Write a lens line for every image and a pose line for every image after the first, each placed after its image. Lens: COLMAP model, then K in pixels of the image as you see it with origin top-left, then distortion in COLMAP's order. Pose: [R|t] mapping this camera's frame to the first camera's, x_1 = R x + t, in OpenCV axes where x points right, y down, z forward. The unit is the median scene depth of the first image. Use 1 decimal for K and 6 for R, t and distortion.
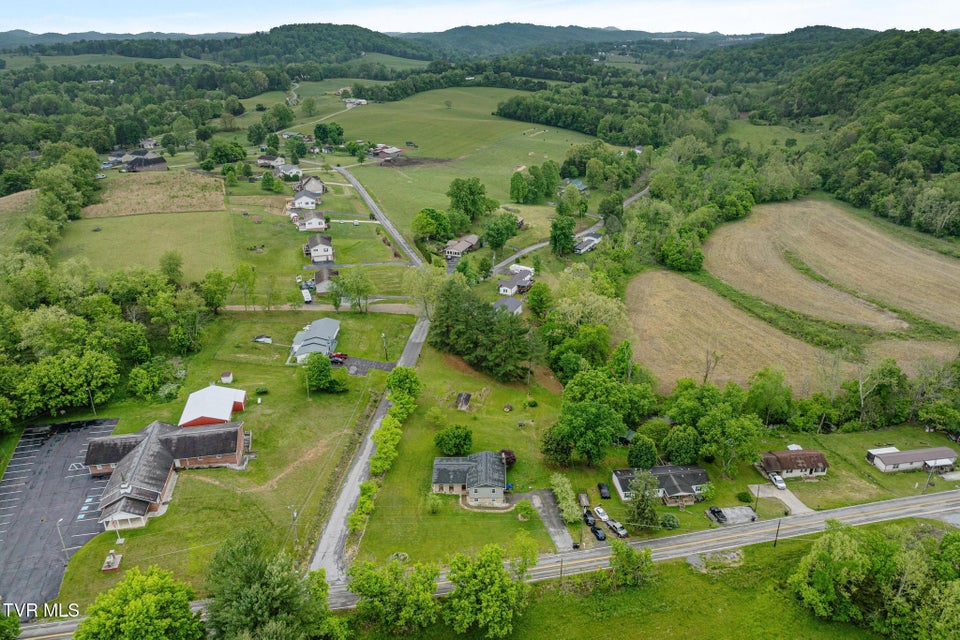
lens RADIAL K [[720.7, 0, 454.2], [0, 720.7, 303.5], [0, 0, 1]] dist [-0.035393, -0.006311]
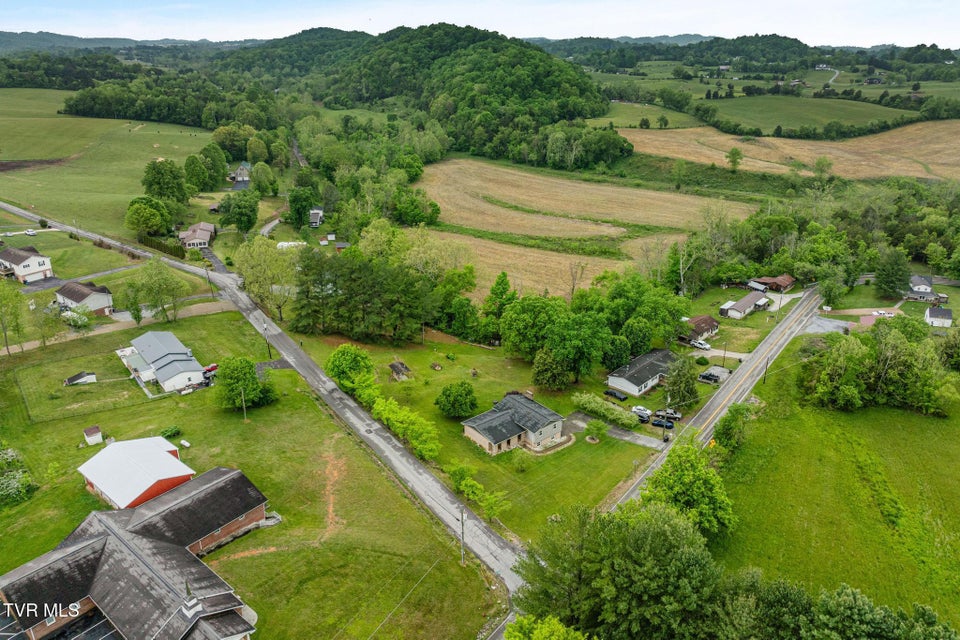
lens RADIAL K [[720.7, 0, 454.2], [0, 720.7, 303.5], [0, 0, 1]] dist [-0.035393, -0.006311]
pose [[0.743633, -0.207751, 0.635491, -0.300041], [0.227586, 0.972391, 0.051574, 0.018565], [-0.628660, 0.106277, 0.770384, 0.190634]]
